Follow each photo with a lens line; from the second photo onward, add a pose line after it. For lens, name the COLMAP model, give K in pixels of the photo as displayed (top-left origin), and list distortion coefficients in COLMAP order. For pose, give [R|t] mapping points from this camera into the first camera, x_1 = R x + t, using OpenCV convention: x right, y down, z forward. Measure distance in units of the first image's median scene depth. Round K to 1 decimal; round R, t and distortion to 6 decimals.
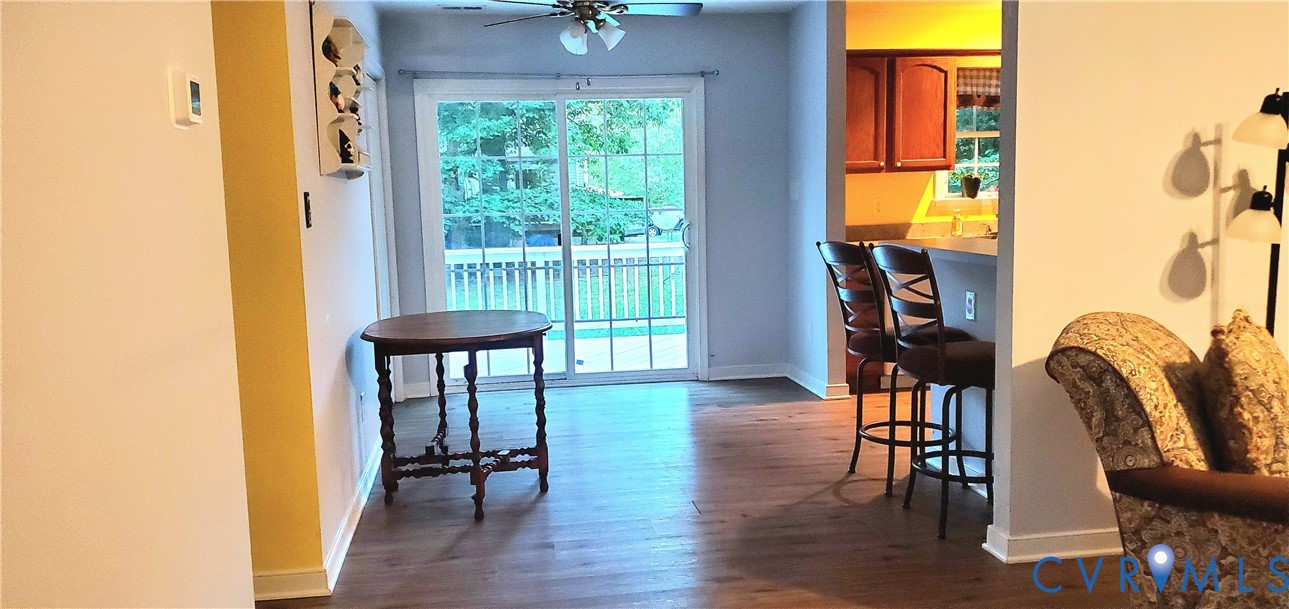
lens RADIAL K [[990.7, 0, 644.5], [0, 990.7, 304.5], [0, 0, 1]] dist [0.006791, 0.008818]
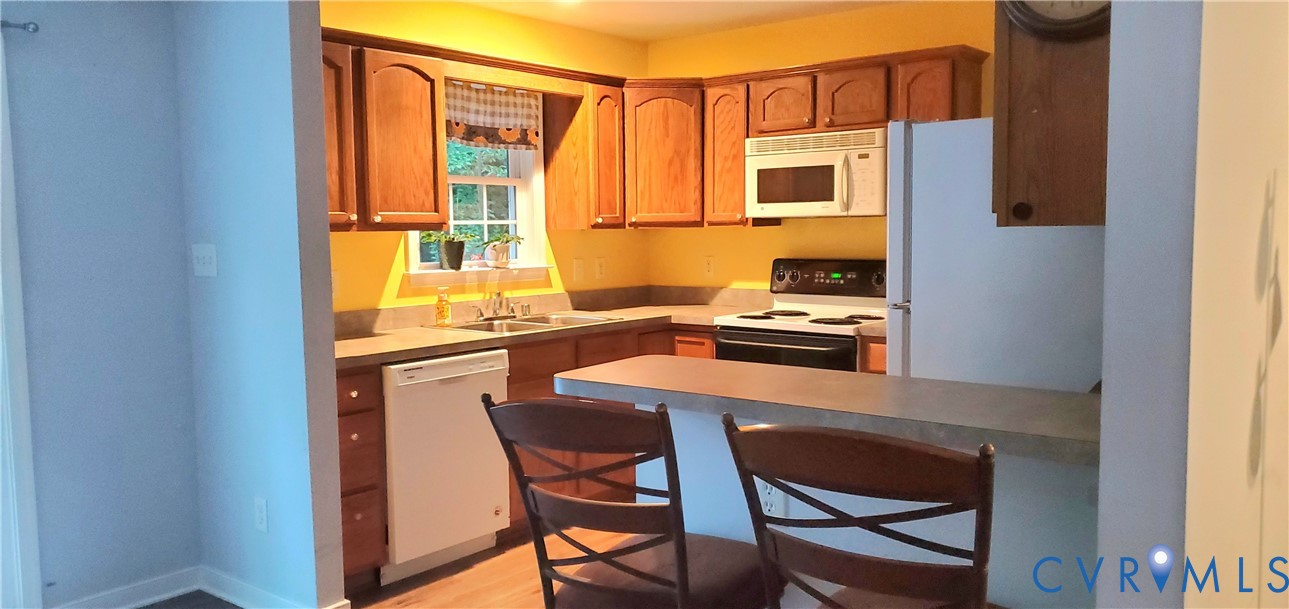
lens RADIAL K [[957.1, 0, 644.2], [0, 957.1, 324.4], [0, 0, 1]] dist [0.007183, 0.003679]
pose [[0.731479, -0.045687, 0.680332, -0.036436], [0.060519, 0.998165, 0.001962, -0.072719], [-0.679173, 0.039738, 0.732901, 0.491058]]
